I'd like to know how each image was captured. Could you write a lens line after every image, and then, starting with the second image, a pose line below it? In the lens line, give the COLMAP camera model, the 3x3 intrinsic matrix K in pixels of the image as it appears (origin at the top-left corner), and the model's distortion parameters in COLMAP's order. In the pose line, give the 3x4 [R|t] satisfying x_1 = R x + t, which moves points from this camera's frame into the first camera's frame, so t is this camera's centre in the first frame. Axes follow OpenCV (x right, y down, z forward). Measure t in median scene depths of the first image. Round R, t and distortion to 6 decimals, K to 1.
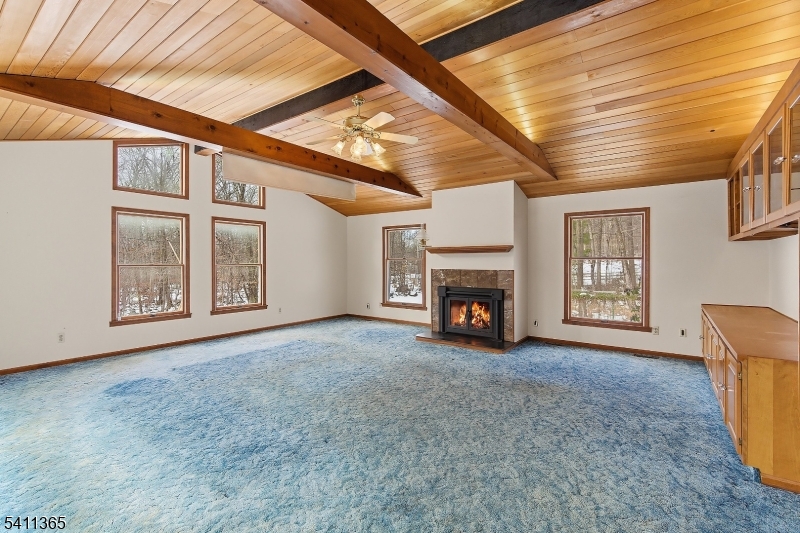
lens RADIAL K [[369.8, 0, 395.6], [0, 369.8, 263.1], [0, 0, 1]] dist [0.000905, 0.000219]
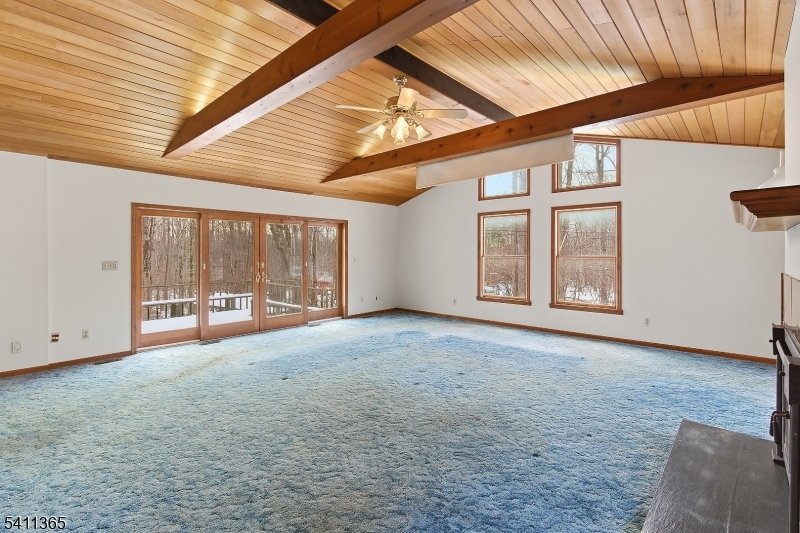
lens RADIAL K [[369.8, 0, 396.2], [0, 369.8, 259.1], [0, 0, 1]] dist [0.000905, 0.000219]
pose [[-0.105314, 0.015625, -0.994316, 0.550637], [-0.005212, 0.999854, 0.016264, -0.003082], [0.994425, 0.006895, -0.105217, 0.728734]]
